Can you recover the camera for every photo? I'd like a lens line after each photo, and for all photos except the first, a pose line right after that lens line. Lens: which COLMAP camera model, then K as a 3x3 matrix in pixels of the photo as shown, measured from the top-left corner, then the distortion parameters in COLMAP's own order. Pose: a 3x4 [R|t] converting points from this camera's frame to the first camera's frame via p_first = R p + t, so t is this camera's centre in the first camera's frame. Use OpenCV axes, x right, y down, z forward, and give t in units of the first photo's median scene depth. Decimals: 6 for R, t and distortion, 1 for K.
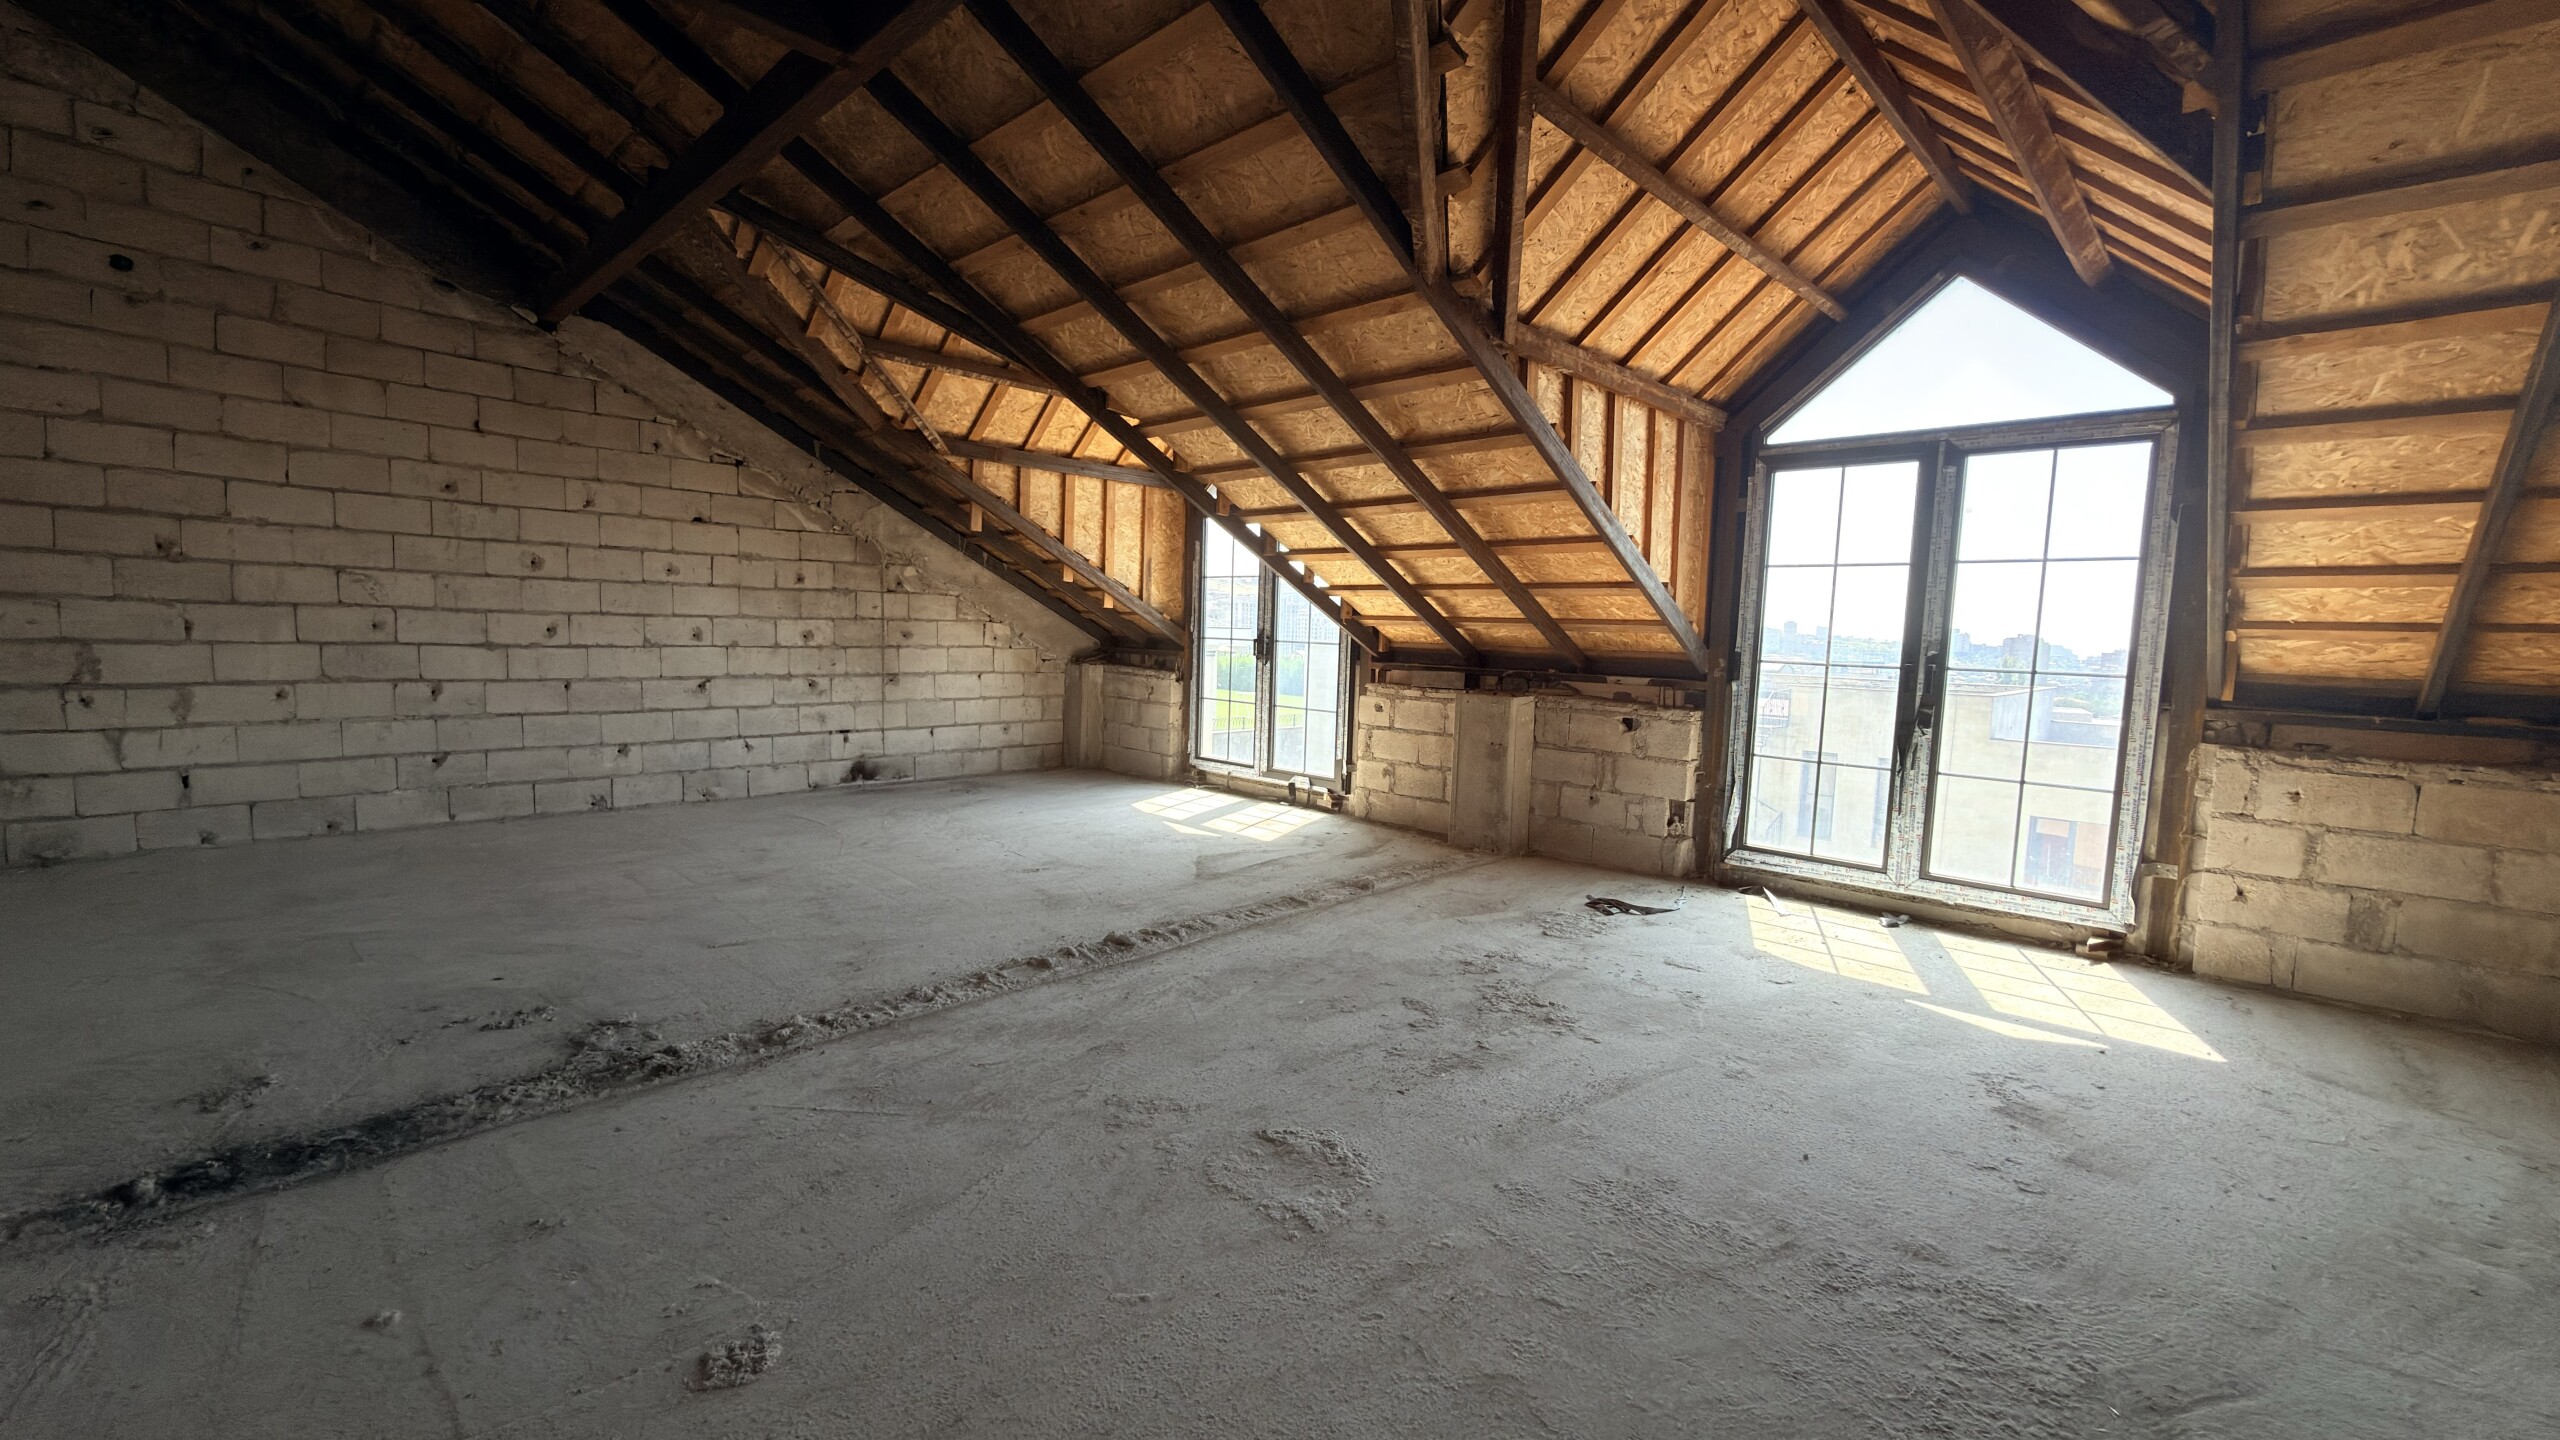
lens RADIAL K [[1019.5, 0, 1282.5], [0, 1019.5, 724.5], [0, 0, 1]] dist [0.001197, -0.000514]
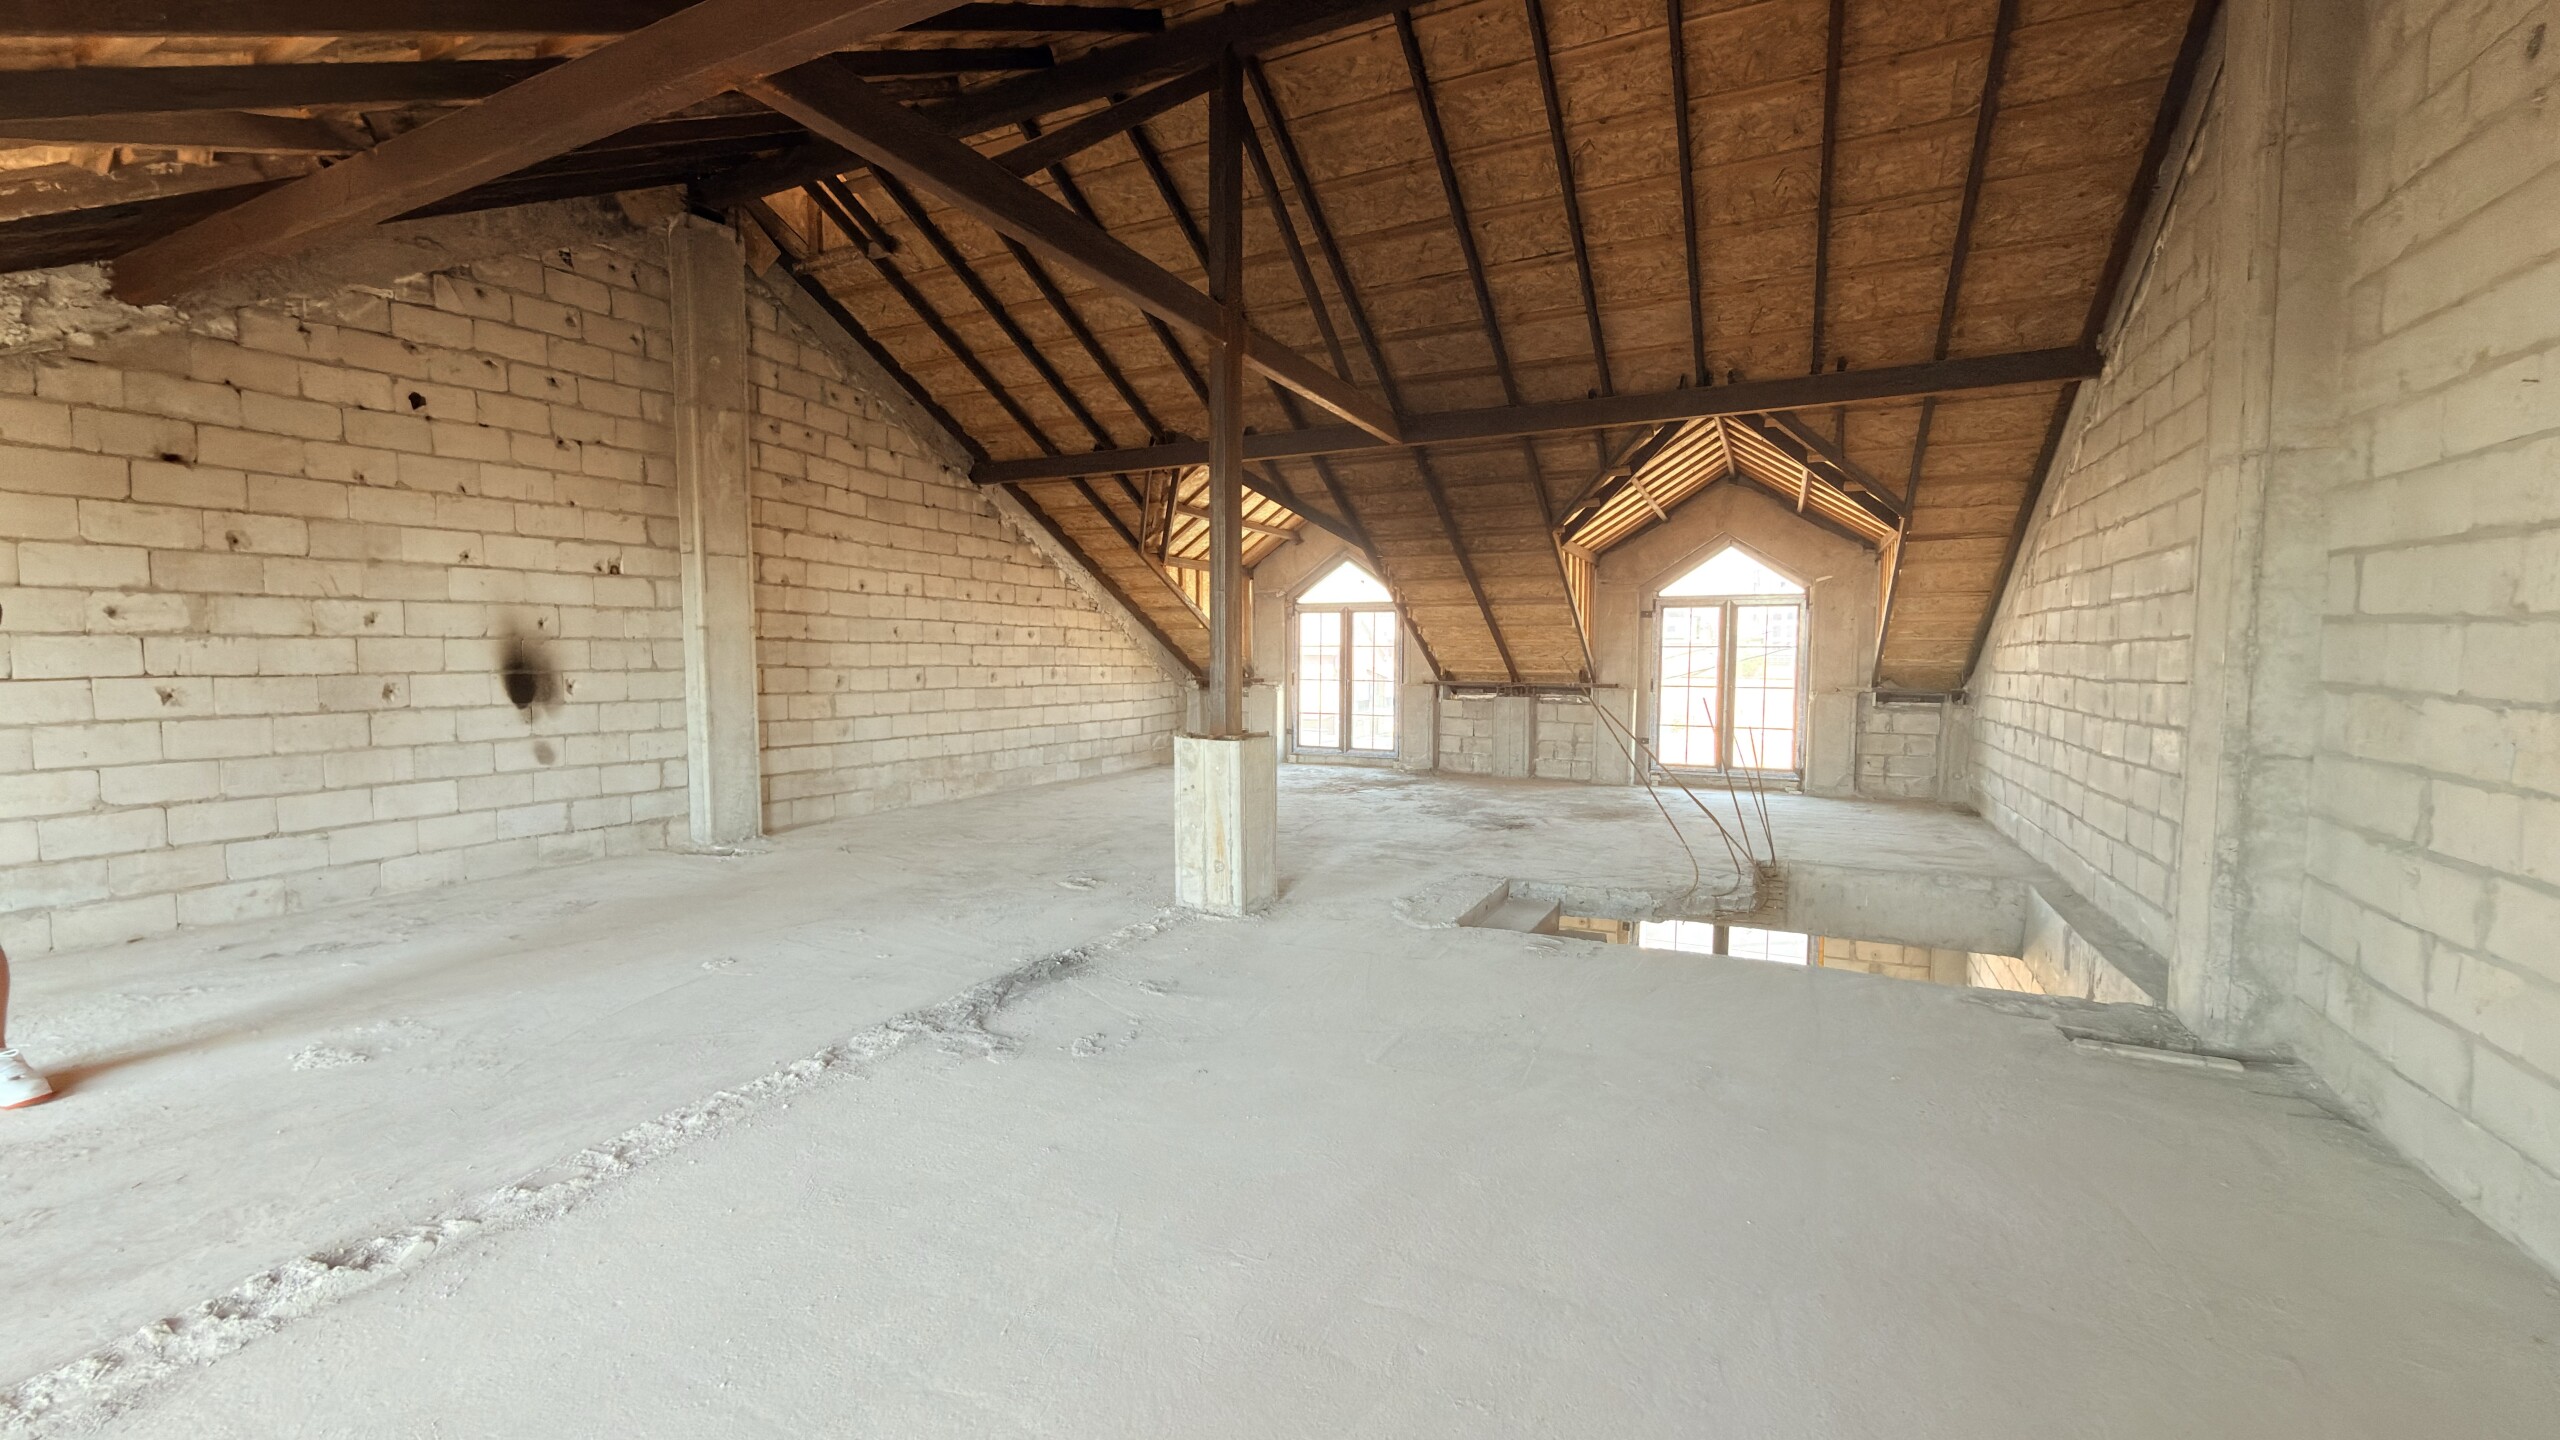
lens RADIAL K [[1019.5, 0, 1282.5], [0, 1019.5, 724.5], [0, 0, 1]] dist [0.001197, -0.000514]
pose [[-0.952677, -0.010477, -0.303804, -0.394718], [-0.058515, 0.987035, 0.149455, -0.155784], [0.298299, 0.160160, -0.940939, 1.345241]]
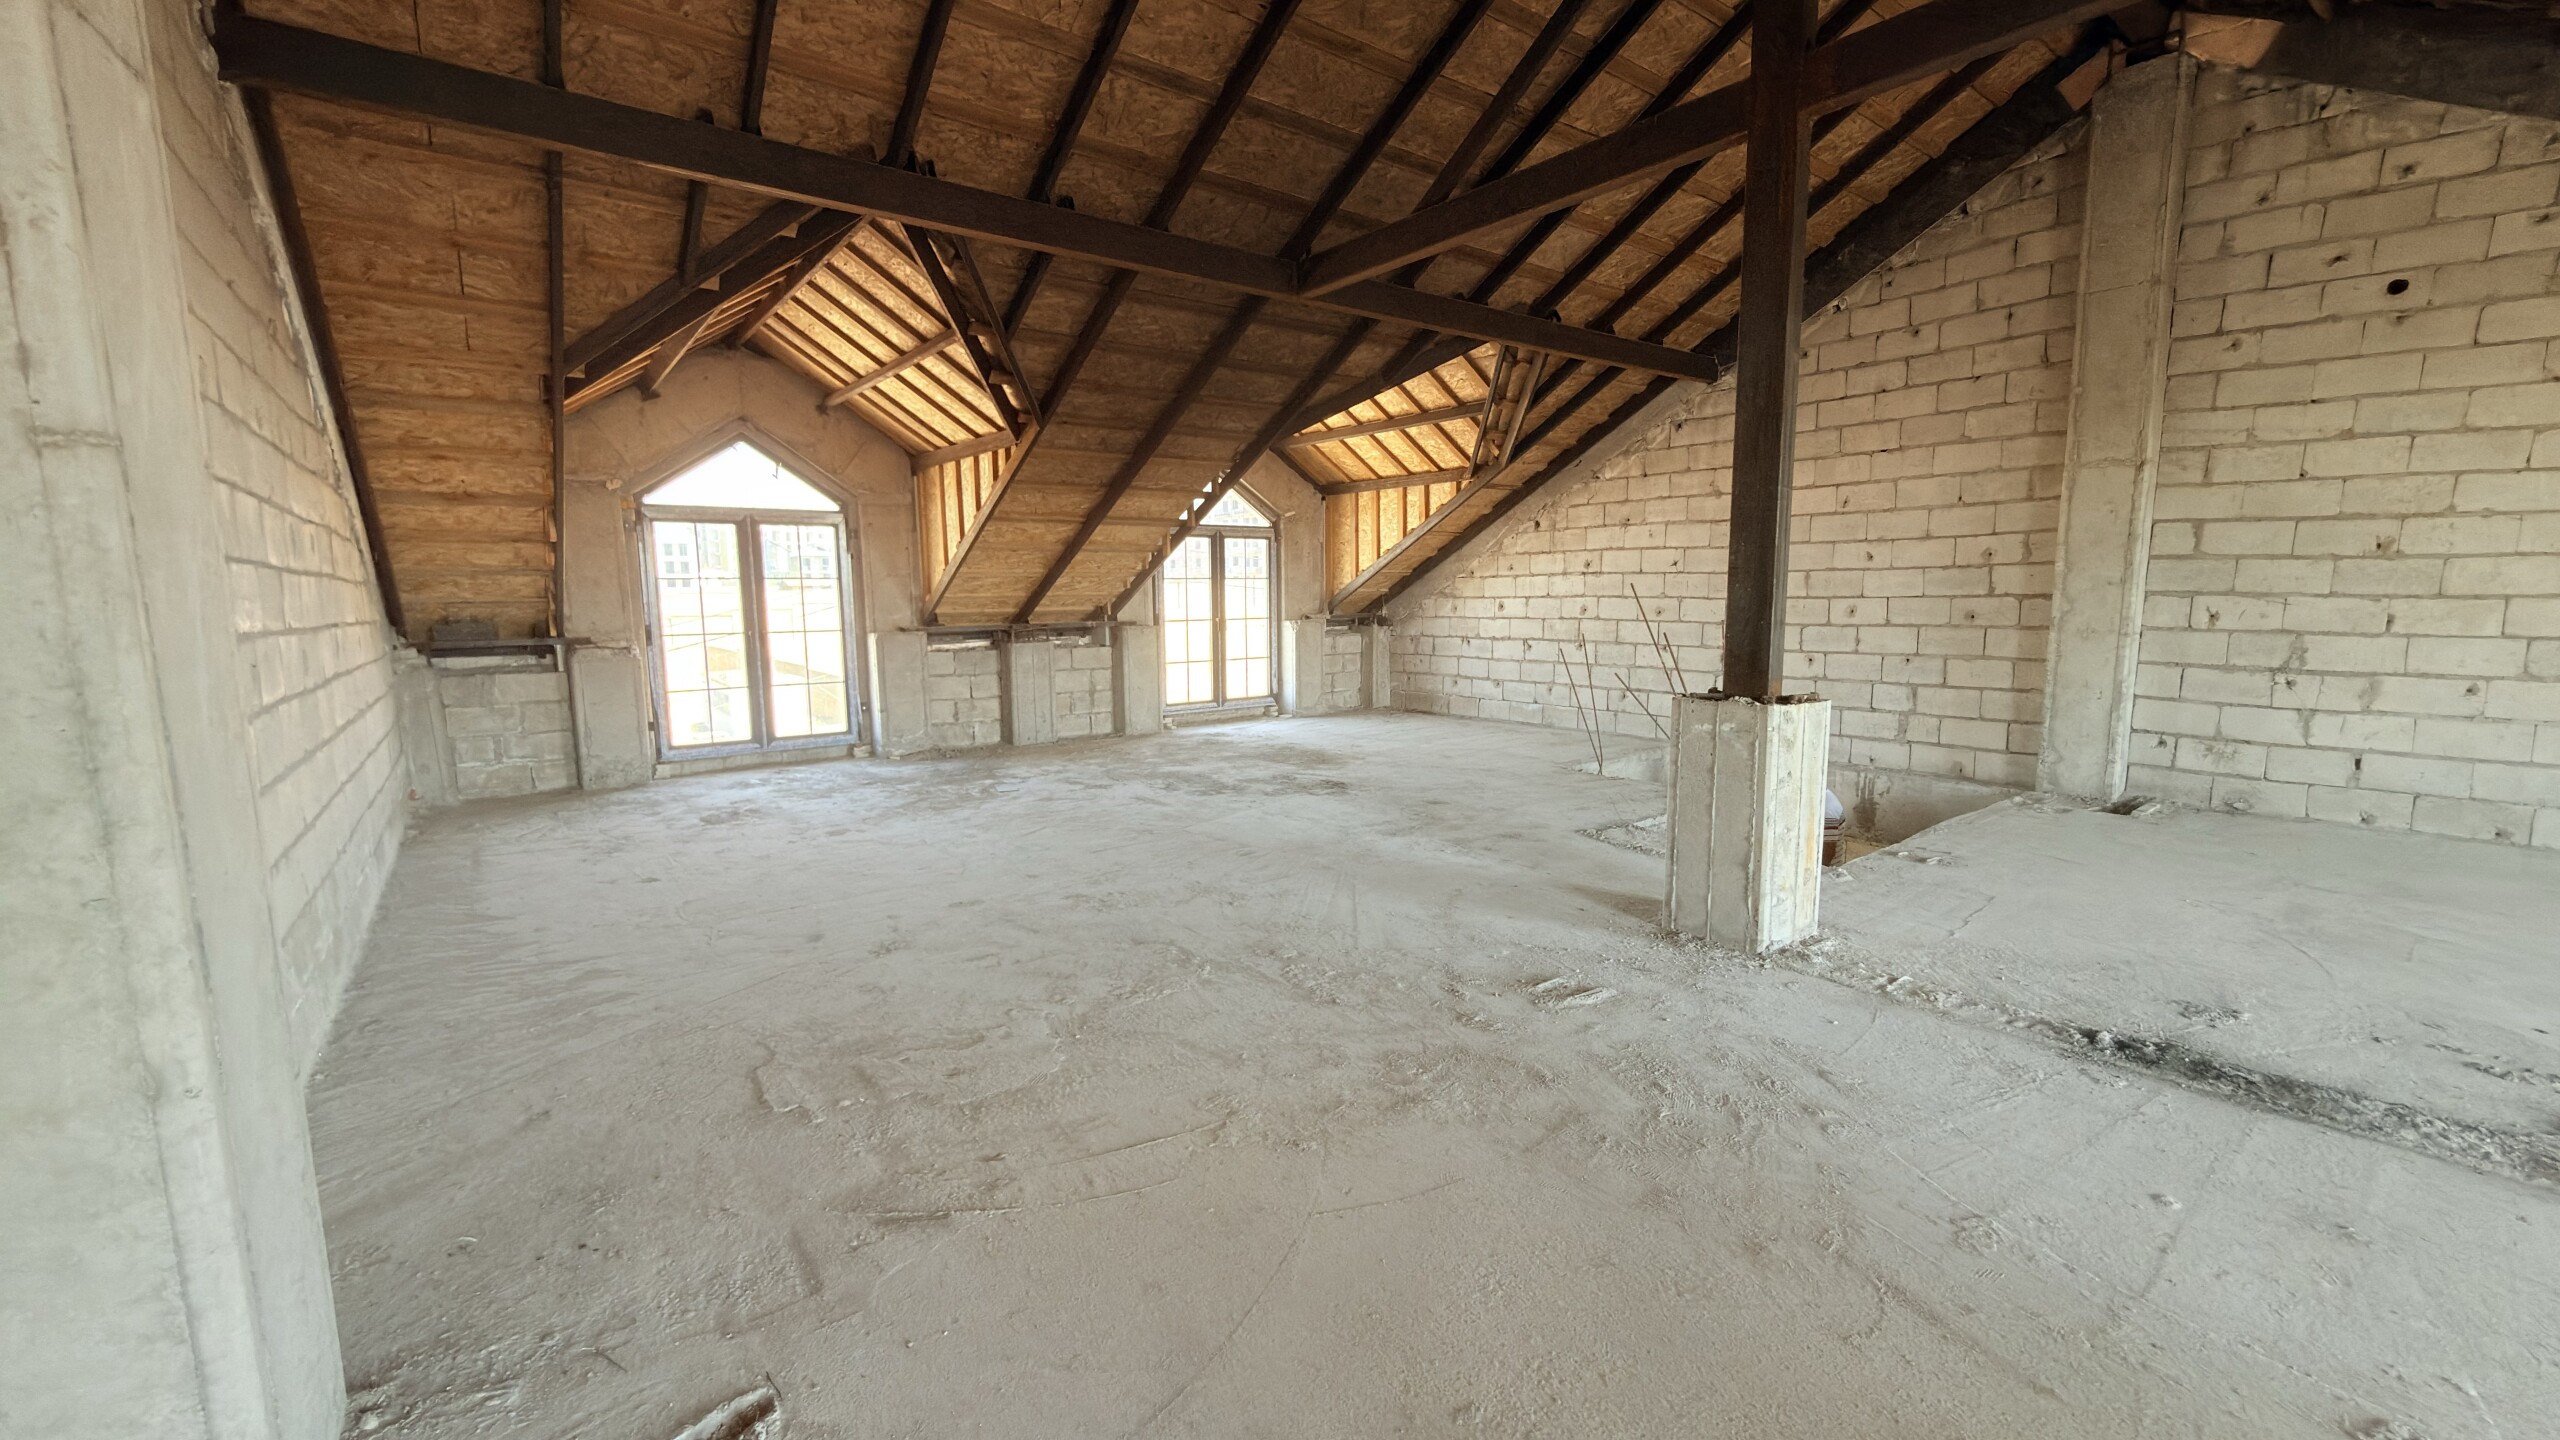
lens RADIAL K [[1019.5, 0, 1282.5], [0, 1019.5, 724.5], [0, 0, 1]] dist [0.001197, -0.000514]
pose [[-0.147581, 0.104463, -0.983518, 0.159118], [-0.088513, 0.989022, 0.118330, -0.012923], [0.985081, 0.104517, -0.136714, 0.023225]]
